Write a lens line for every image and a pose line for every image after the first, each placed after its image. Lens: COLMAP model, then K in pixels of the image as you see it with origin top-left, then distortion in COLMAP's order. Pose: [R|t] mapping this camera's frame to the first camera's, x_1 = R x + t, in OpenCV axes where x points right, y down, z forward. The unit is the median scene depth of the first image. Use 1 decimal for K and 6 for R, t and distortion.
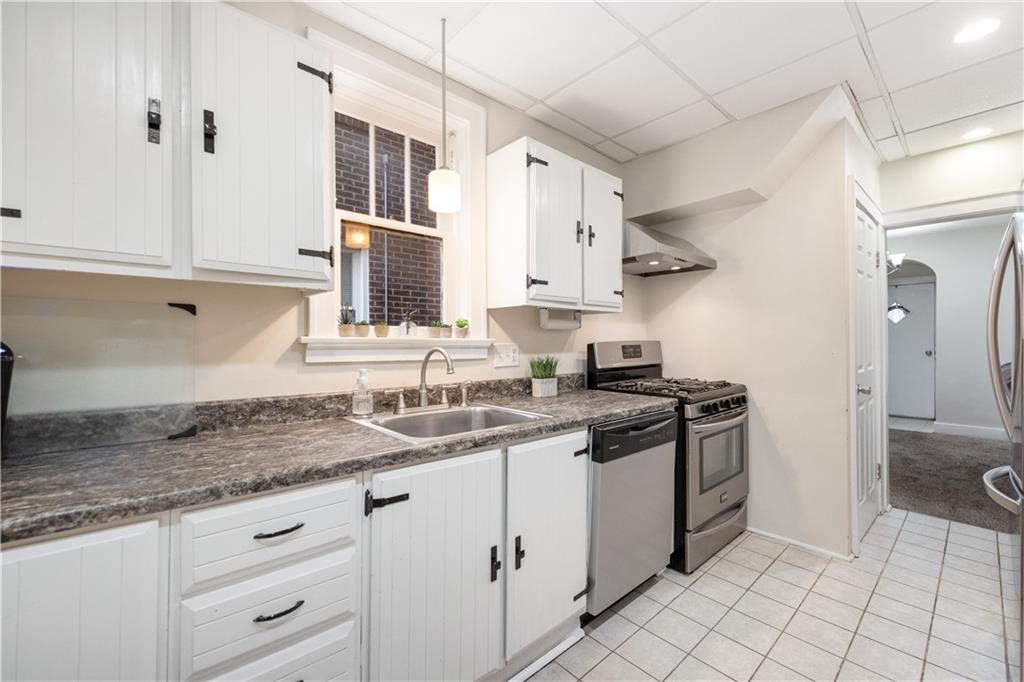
lens RADIAL K [[422.6, 0, 519.9], [0, 422.6, 338.6], [0, 0, 1]] dist [0.001379, 0.000576]
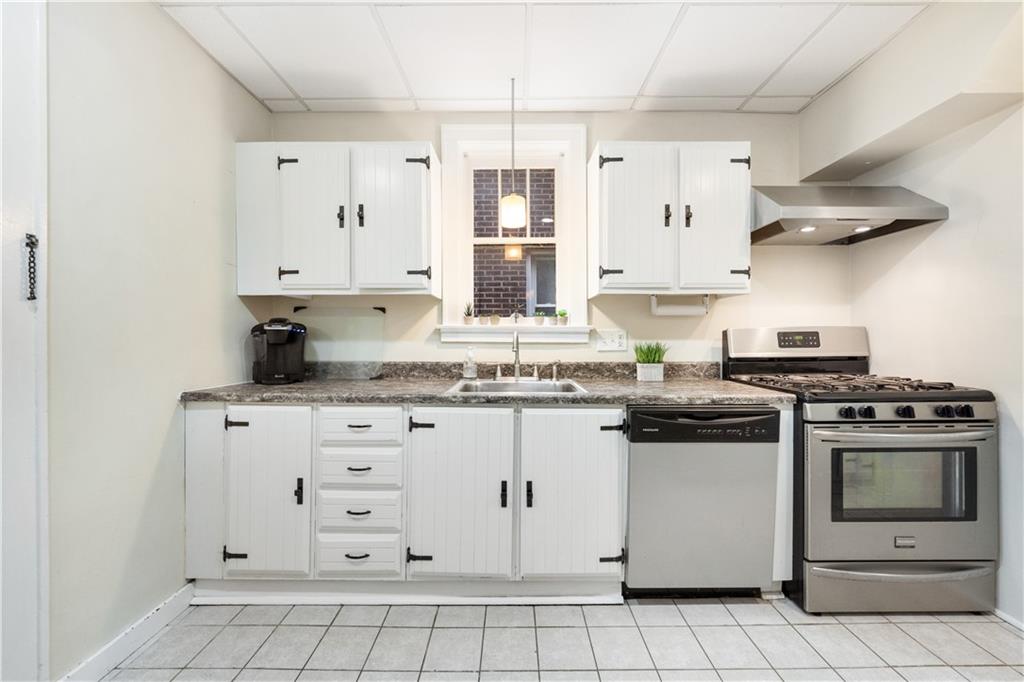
lens RADIAL K [[393.0, 0, 513.6], [0, 393.0, 338.0], [0, 0, 1]] dist [0.002821, -0.000536]
pose [[0.743805, 0.002528, -0.668392, 0.493366], [0.004782, 0.999947, 0.009103, 0.023579], [0.668380, -0.009967, 0.743753, 0.074252]]
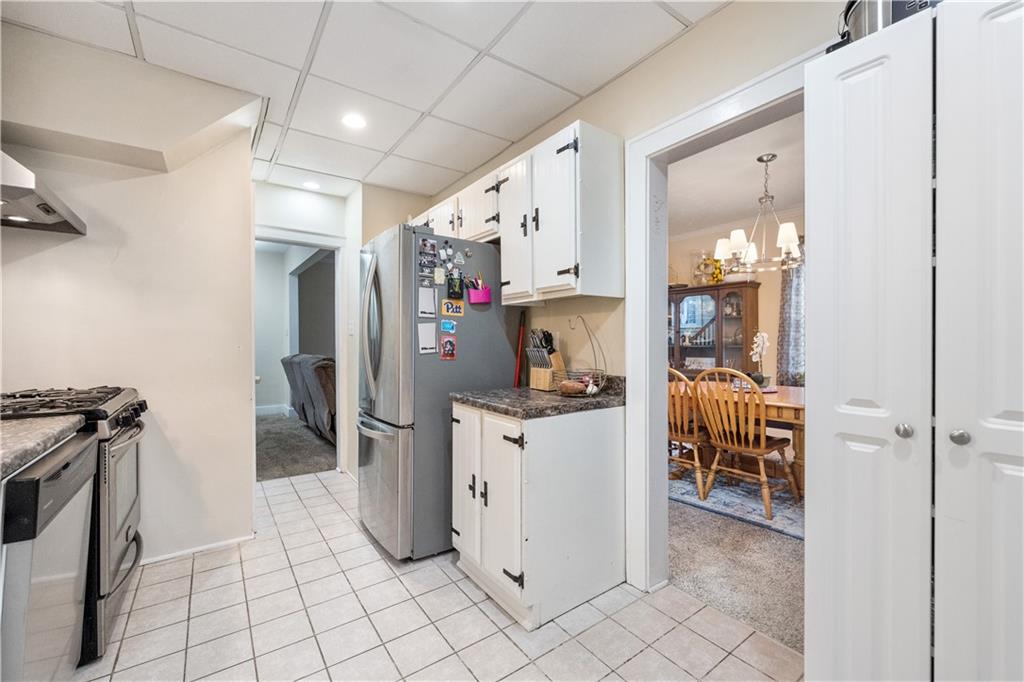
lens RADIAL K [[422.6, 0, 513.5], [0, 422.6, 342.7], [0, 0, 1]] dist [0.001379, 0.000576]
pose [[0.113972, -0.001252, 0.993483, -0.240156], [-0.007607, 0.999969, 0.002133, 0.017457], [-0.993455, -0.007800, 0.113959, 0.233814]]
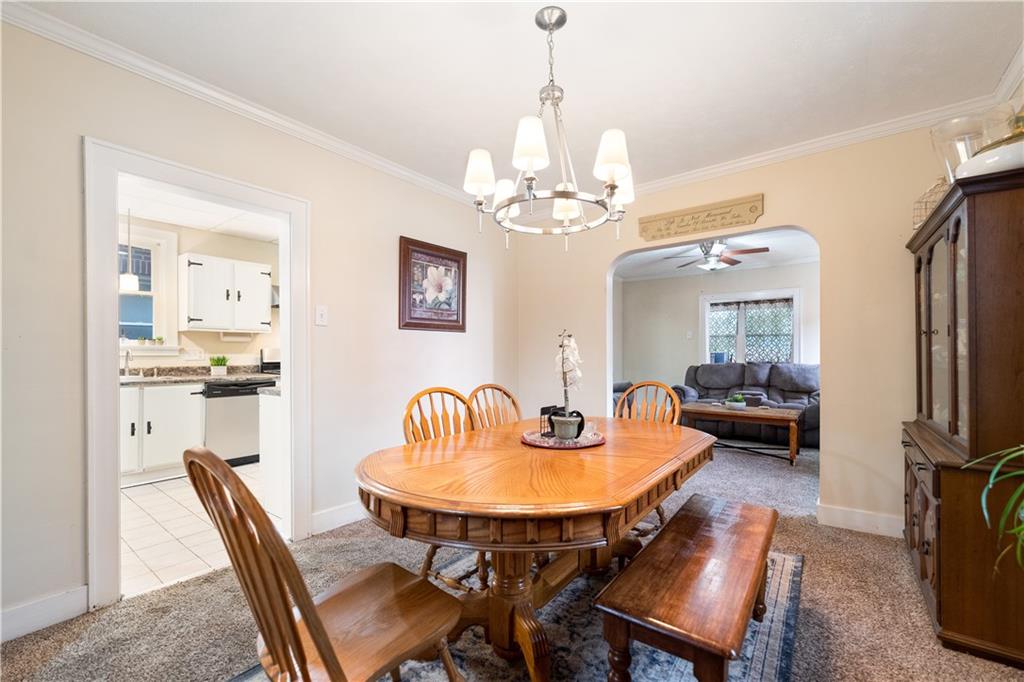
lens RADIAL K [[418.9, 0, 514.2], [0, 418.9, 354.7], [0, 0, 1]] dist [0.004534, 0.000082]
pose [[0.982671, 0.002476, 0.185344, 1.160080], [-0.004855, 0.999912, 0.012383, 0.008652], [-0.185297, -0.013068, 0.982596, -1.316067]]
